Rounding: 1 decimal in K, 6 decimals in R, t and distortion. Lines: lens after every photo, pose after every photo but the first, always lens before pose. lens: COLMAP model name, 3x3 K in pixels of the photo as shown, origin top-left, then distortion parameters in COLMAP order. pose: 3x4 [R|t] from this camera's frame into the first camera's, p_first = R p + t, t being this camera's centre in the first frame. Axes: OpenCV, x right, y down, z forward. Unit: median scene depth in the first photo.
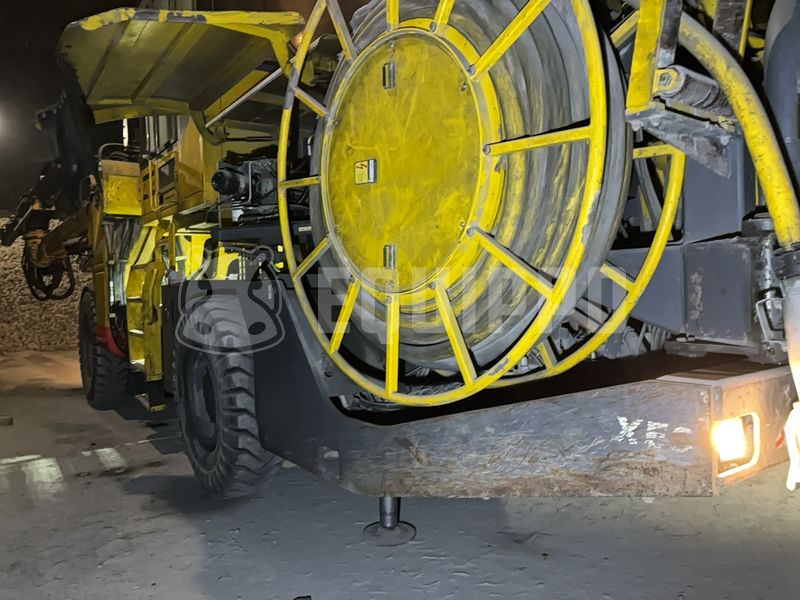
lens RADIAL K [[606.3, 0, 402.2], [0, 606.3, 304.0], [0, 0, 1]] dist [0.056199, -0.065823]
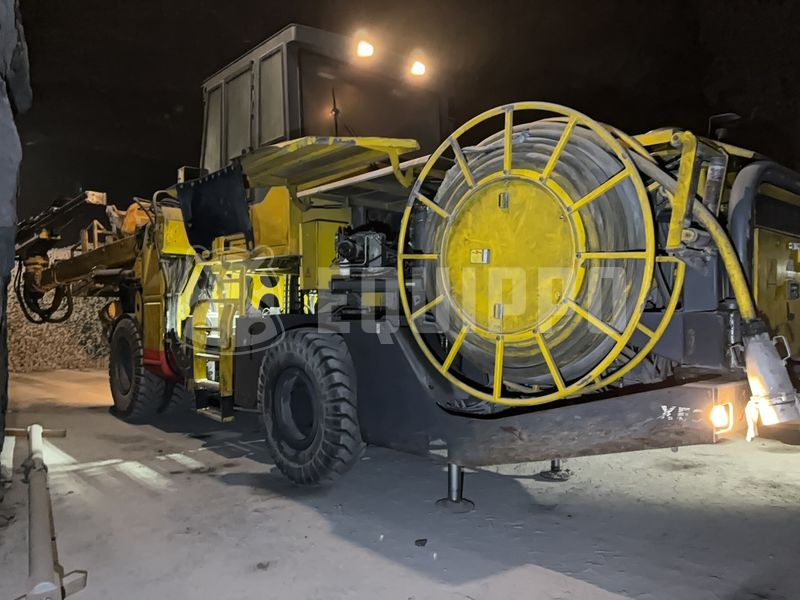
lens RADIAL K [[606.3, 0, 402.2], [0, 606.3, 304.0], [0, 0, 1]] dist [0.056199, -0.065823]
pose [[0.992980, 0.026658, 0.115241, -0.368524], [-0.021414, 0.998688, -0.046509, -0.014268], [-0.116329, 0.043714, 0.992248, -0.441662]]
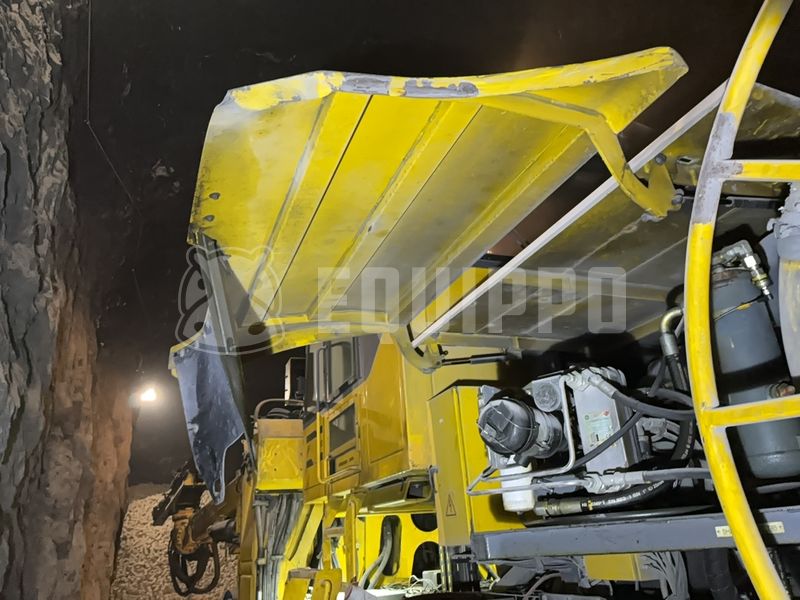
lens RADIAL K [[606.3, 0, 402.2], [0, 606.3, 304.0], [0, 0, 1]] dist [0.056199, -0.065823]
pose [[0.972609, -0.124112, -0.196541, -0.304693], [0.037744, 0.918629, -0.393314, -0.124887], [0.229363, 0.375122, 0.898151, 0.625605]]
